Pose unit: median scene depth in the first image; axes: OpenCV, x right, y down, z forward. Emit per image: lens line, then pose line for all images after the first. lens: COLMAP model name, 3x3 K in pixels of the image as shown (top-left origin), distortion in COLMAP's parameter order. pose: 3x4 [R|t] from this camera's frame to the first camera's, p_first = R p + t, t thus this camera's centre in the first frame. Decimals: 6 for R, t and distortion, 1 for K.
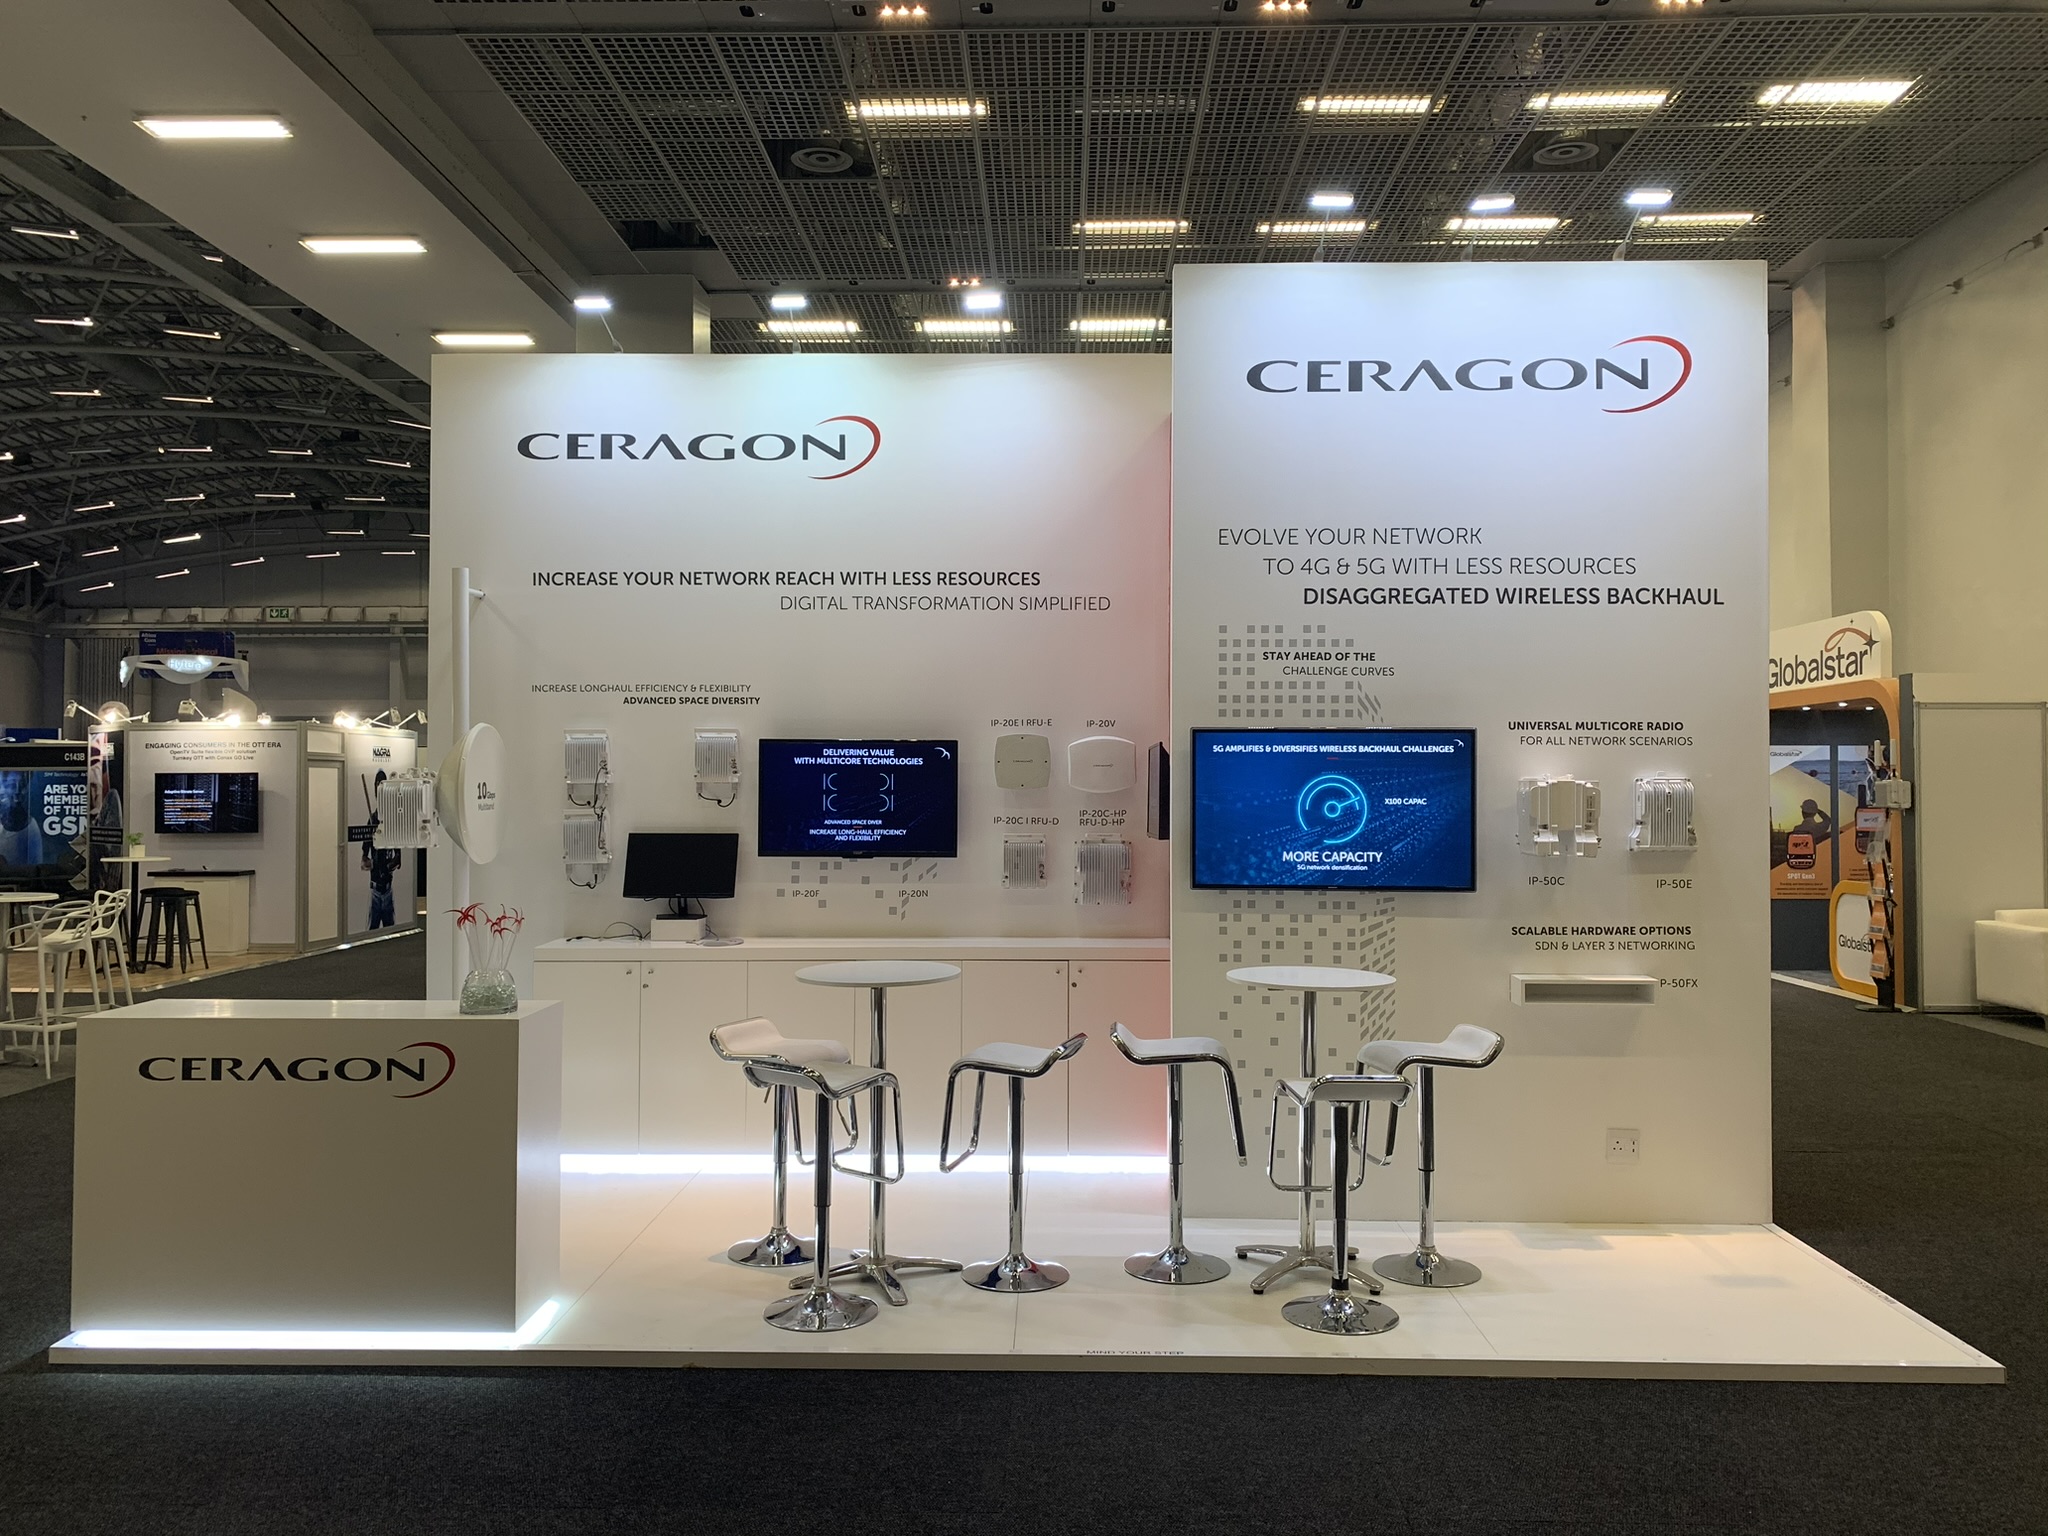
lens RADIAL K [[1567.0, 0, 1031.5], [0, 1567.0, 759.6], [0, 0, 1]] dist [0.042993, -0.051182]
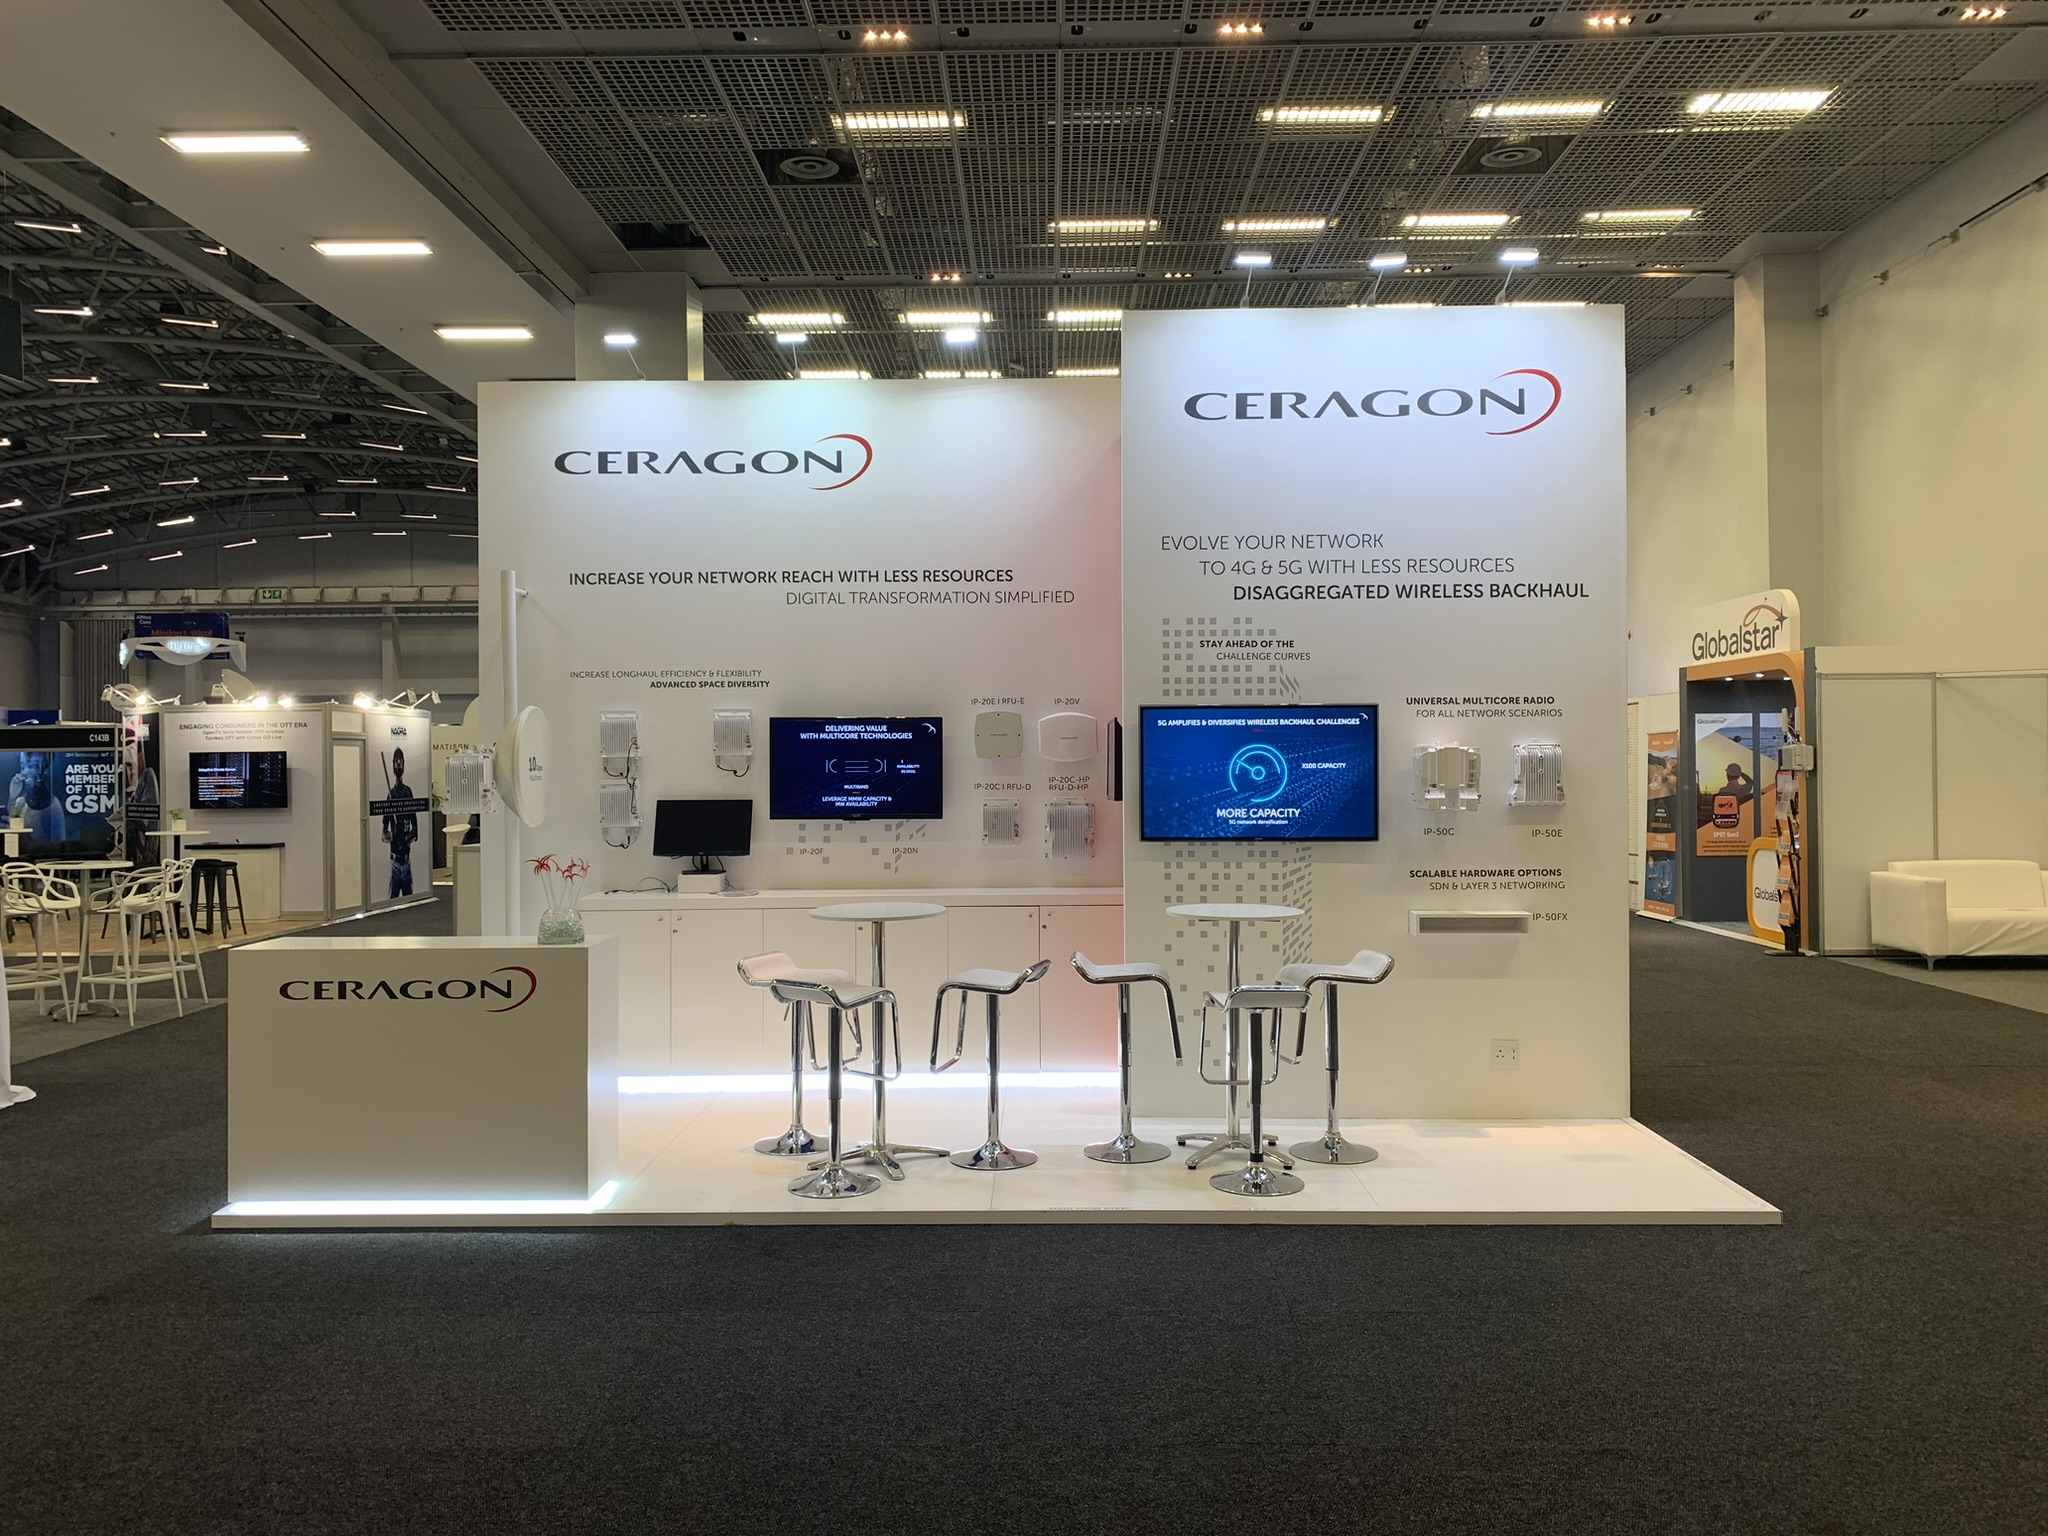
lens RADIAL K [[1567.0, 0, 1026.8], [0, 1567.0, 759.2], [0, 0, 1]] dist [0.042993, -0.051182]
pose [[0.999948, -0.008727, 0.005298, 0.010428], [0.008636, 0.999817, 0.017089, -0.000552], [-0.005447, -0.017042, 0.999840, -0.180631]]
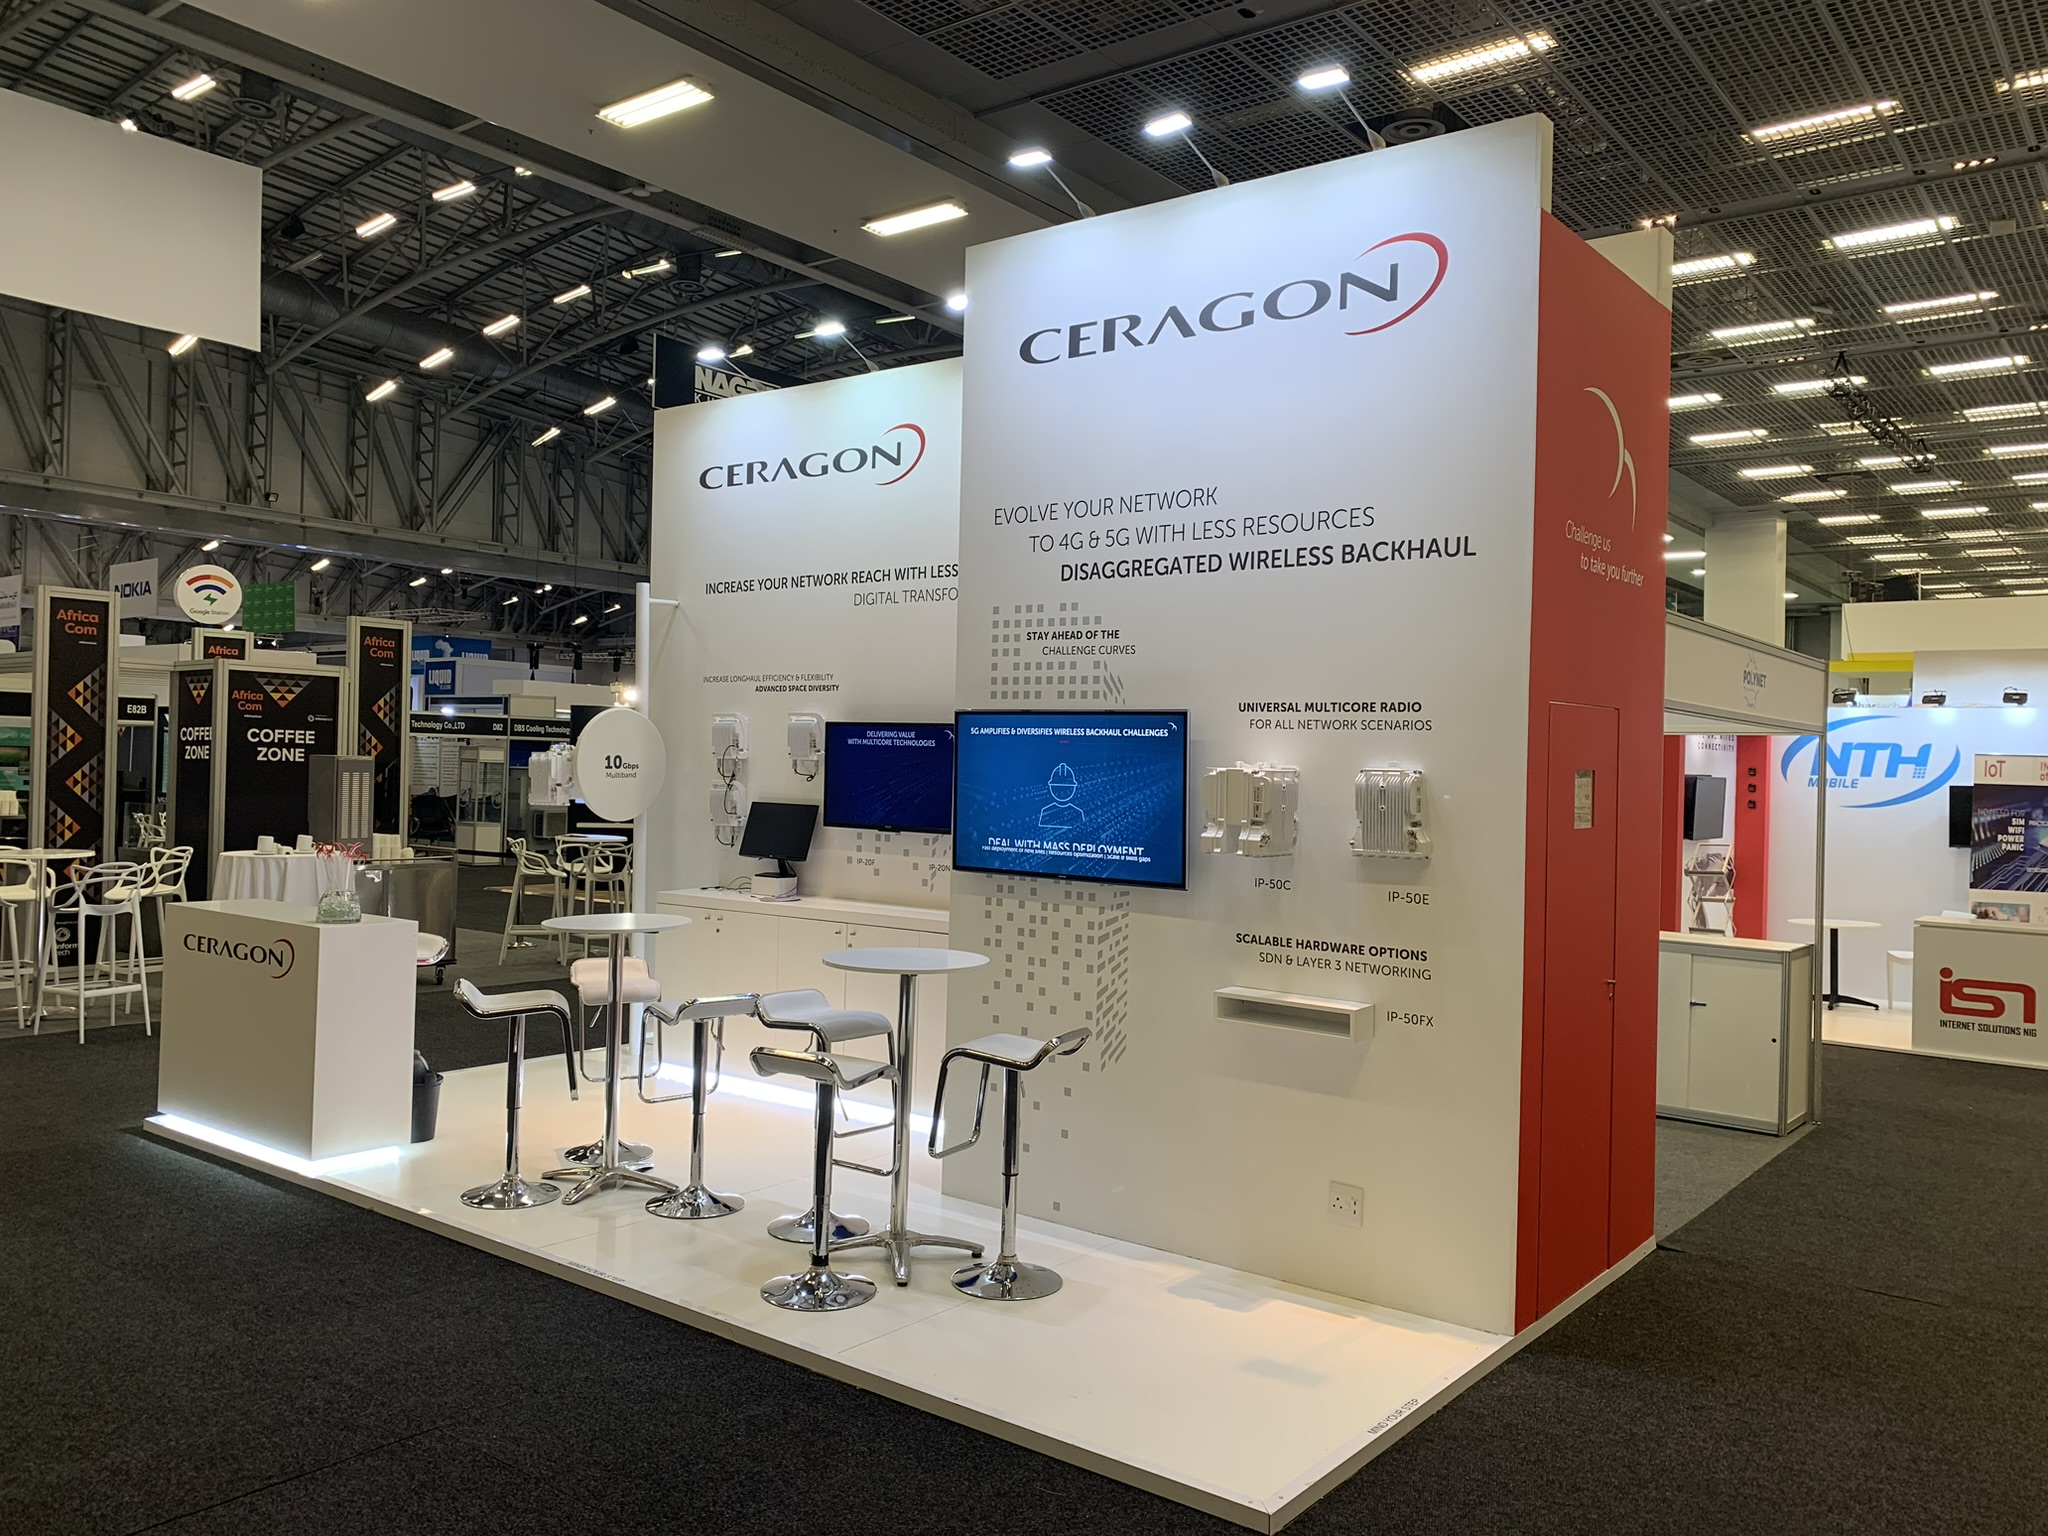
lens RADIAL K [[1567.0, 0, 1044.0], [0, 1567.0, 759.6], [0, 0, 1]] dist [0.042993, -0.051182]
pose [[0.804251, 0.017016, -0.594046, 0.736385], [-0.013828, 0.999855, 0.009918, 0.000724], [0.594129, 0.000238, 0.804370, 0.222434]]
